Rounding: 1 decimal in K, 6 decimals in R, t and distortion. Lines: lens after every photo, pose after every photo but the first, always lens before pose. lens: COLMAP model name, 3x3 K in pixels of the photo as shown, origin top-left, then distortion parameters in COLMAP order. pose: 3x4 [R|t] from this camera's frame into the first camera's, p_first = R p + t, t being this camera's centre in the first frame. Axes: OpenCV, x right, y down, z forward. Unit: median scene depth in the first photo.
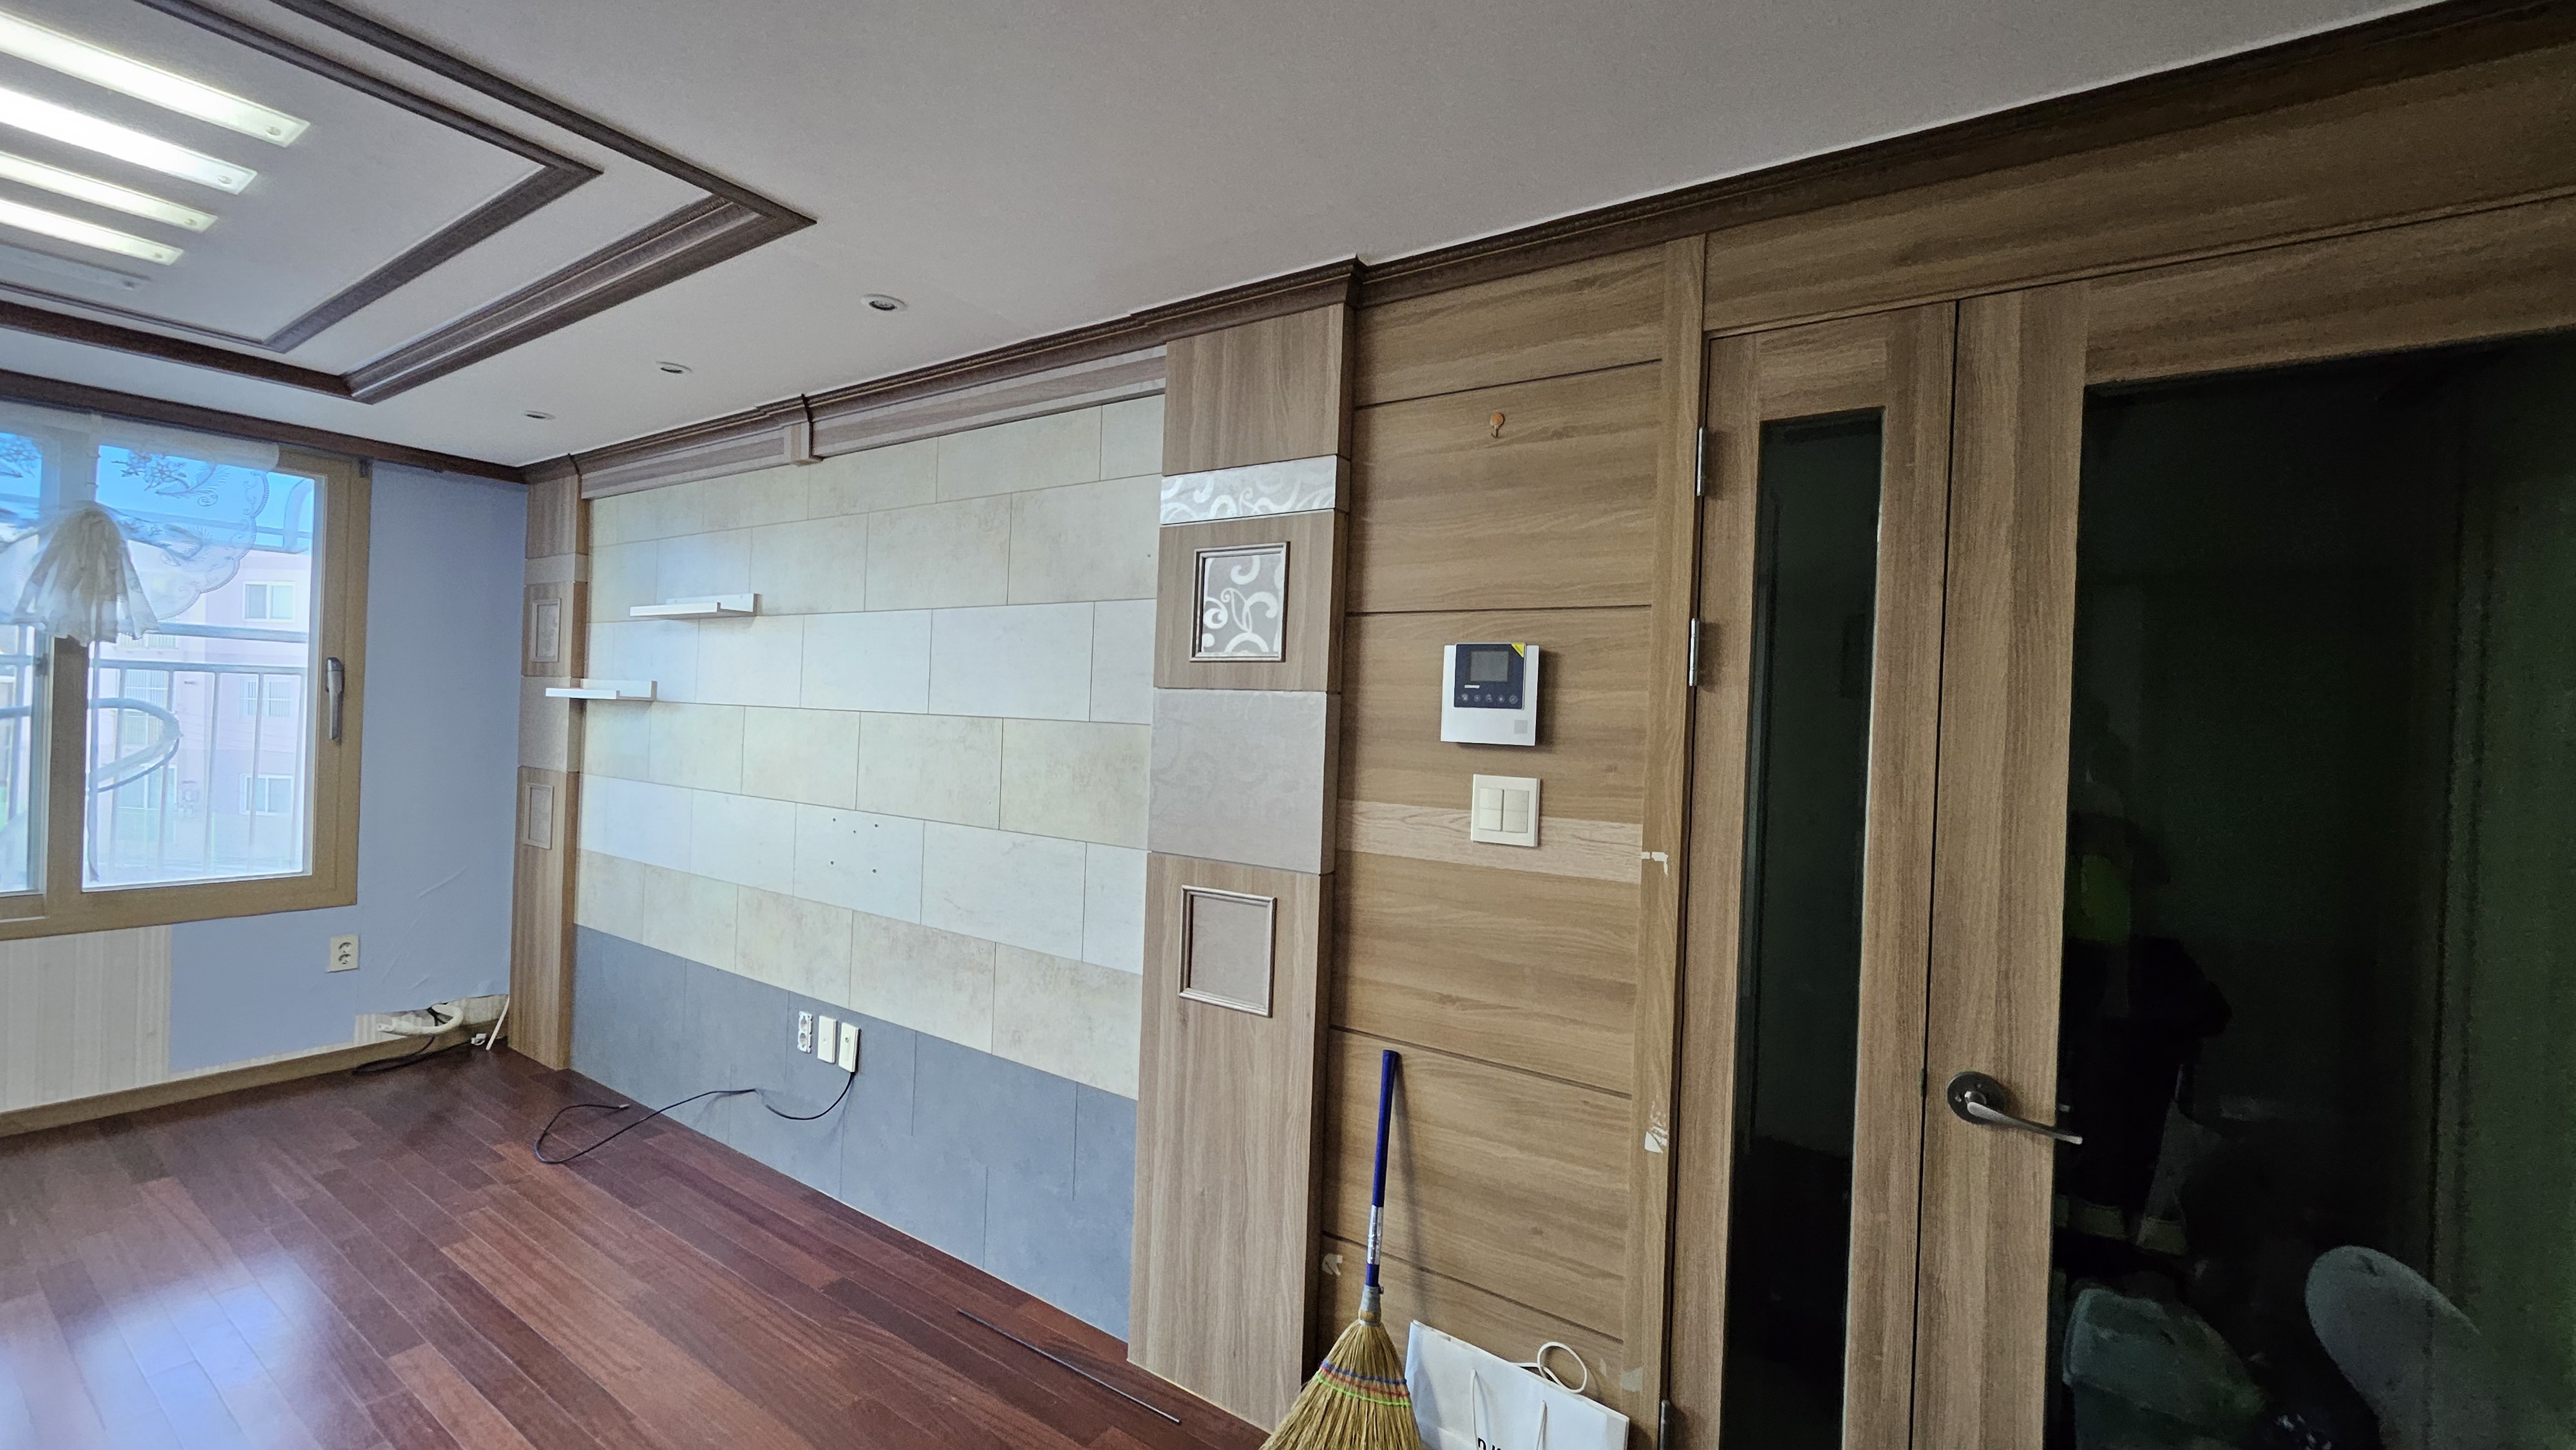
lens RADIAL K [[1005.3, 0, 1288.0], [0, 1005.3, 725.0], [0, 0, 1]] dist [0.007088, -0.012786]
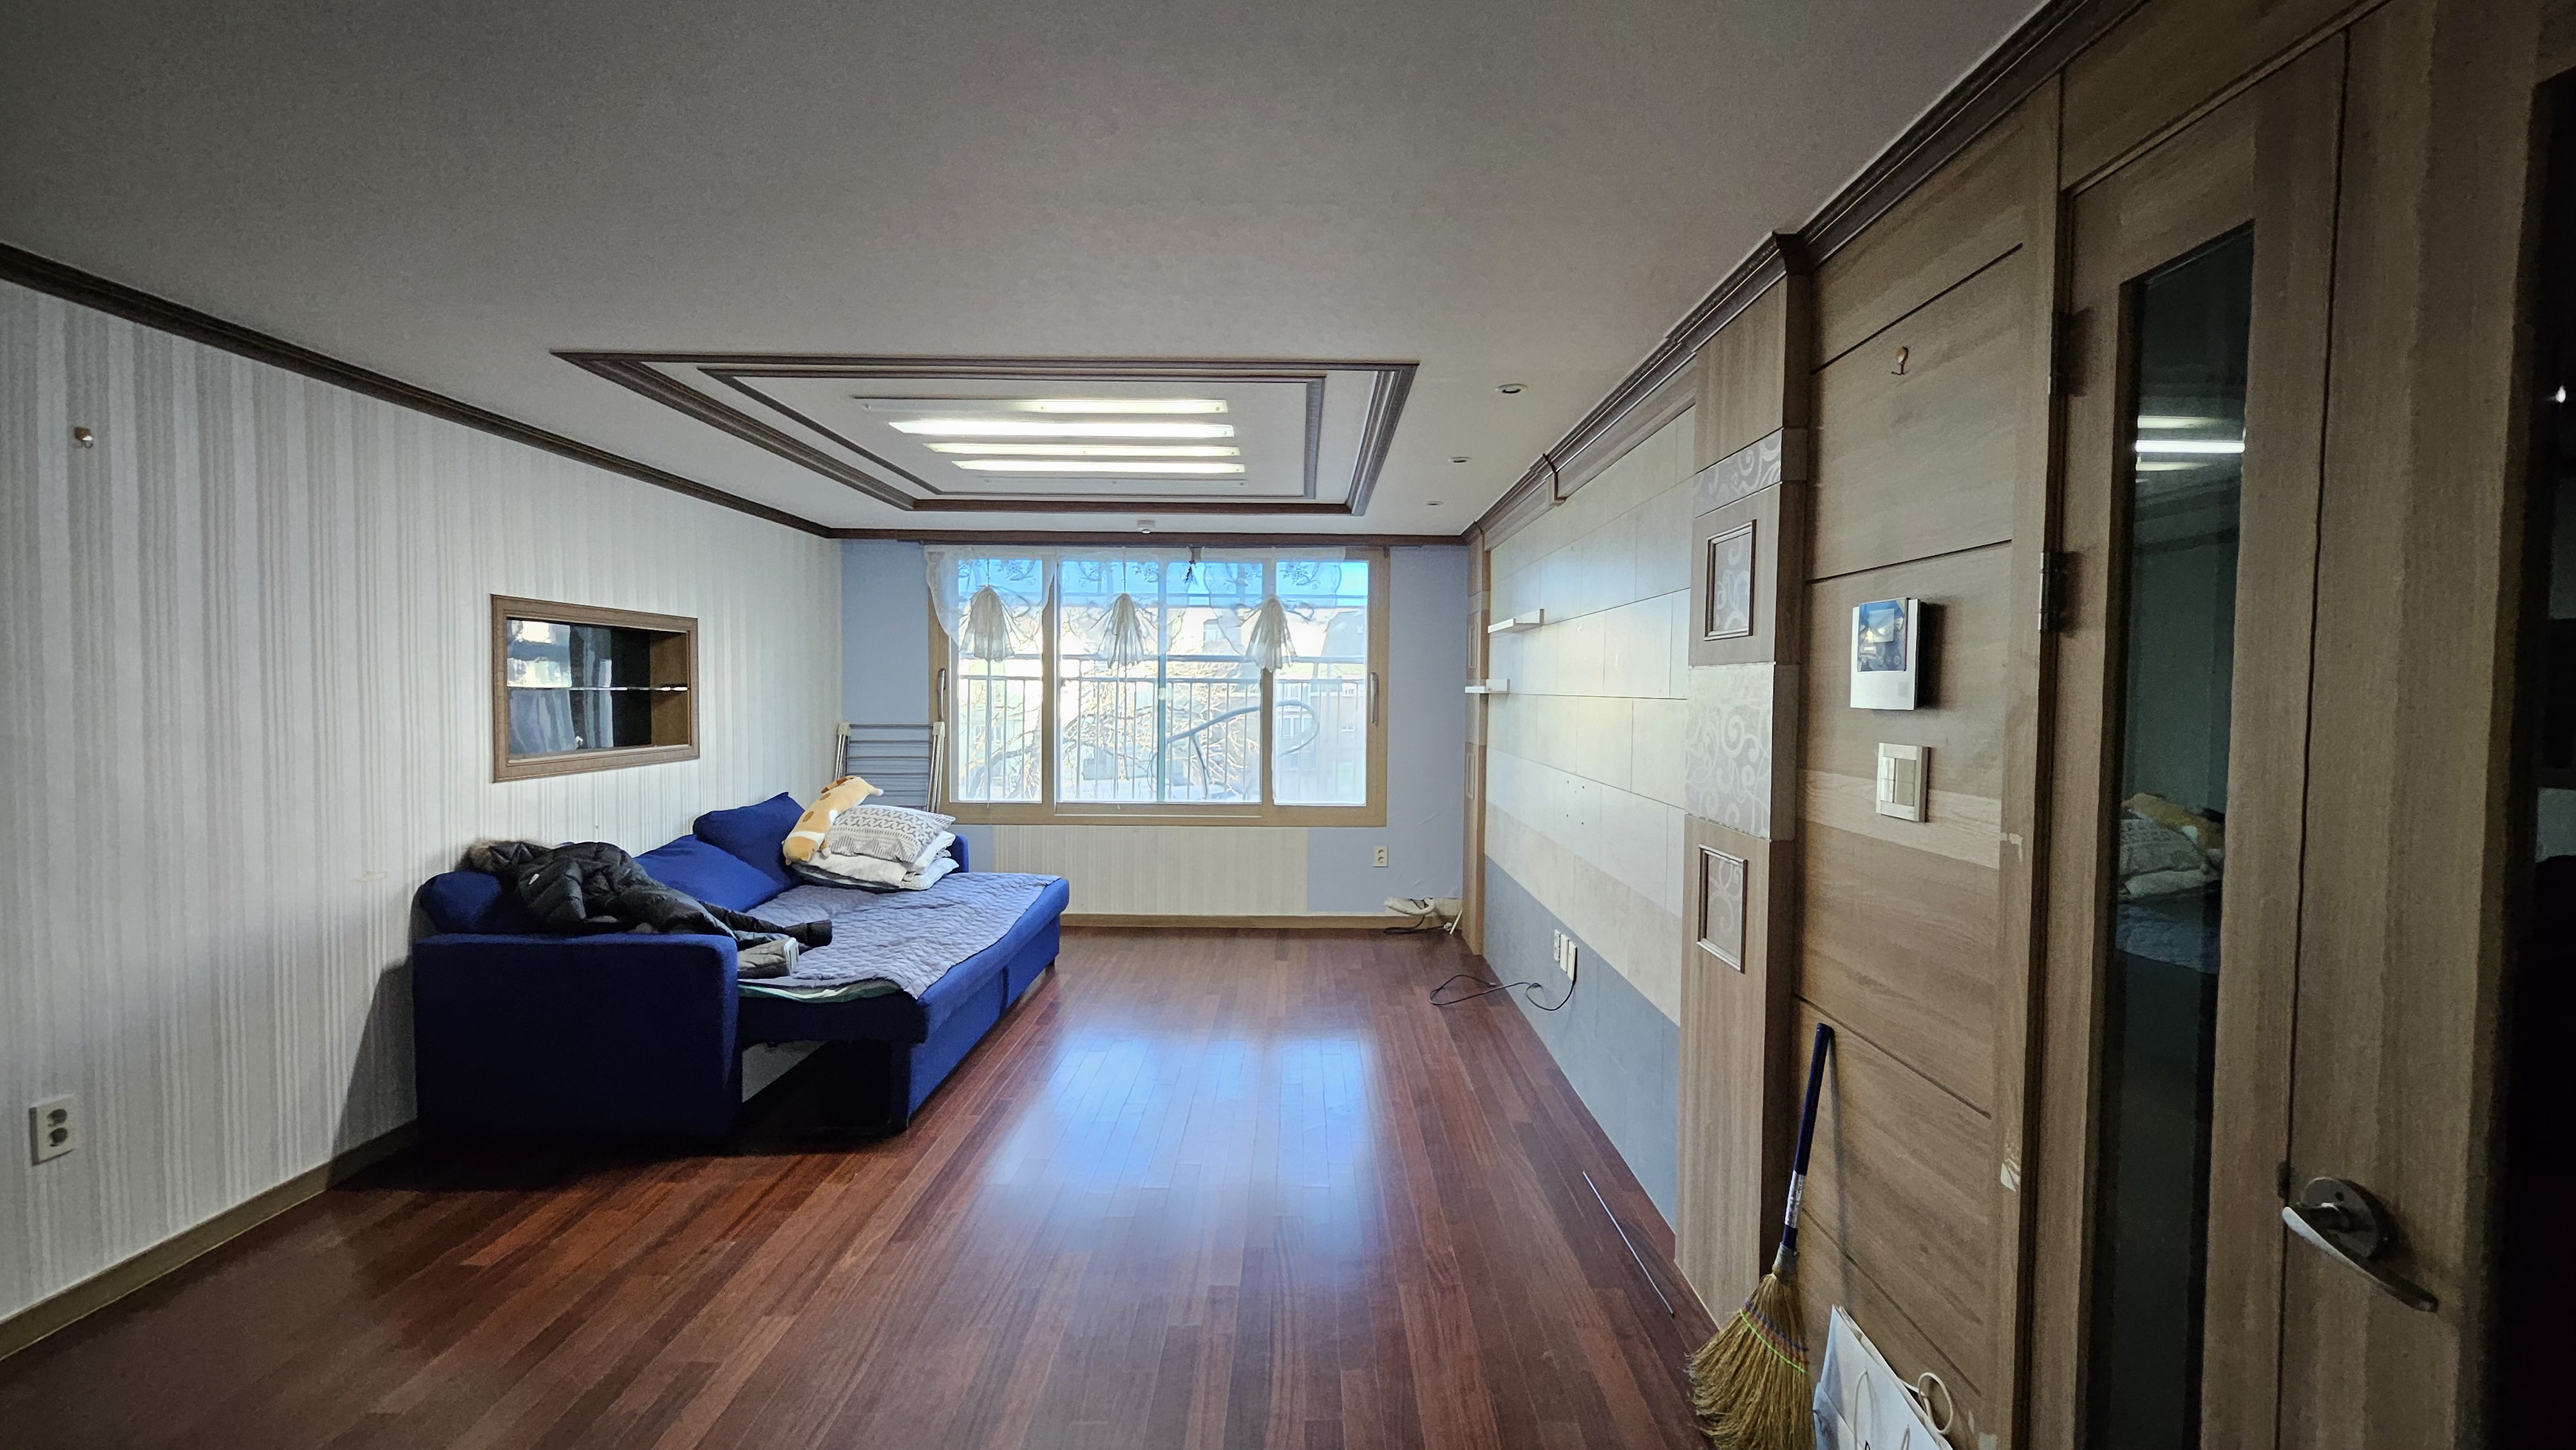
lens RADIAL K [[1005.3, 0, 1288.0], [0, 1005.3, 725.0], [0, 0, 1]] dist [0.007088, -0.012786]
pose [[0.530441, -0.002170, -0.847719, 0.610028], [0.007241, 0.999972, 0.001972, 0.024380], [0.847691, -0.007184, 0.530441, 0.036048]]
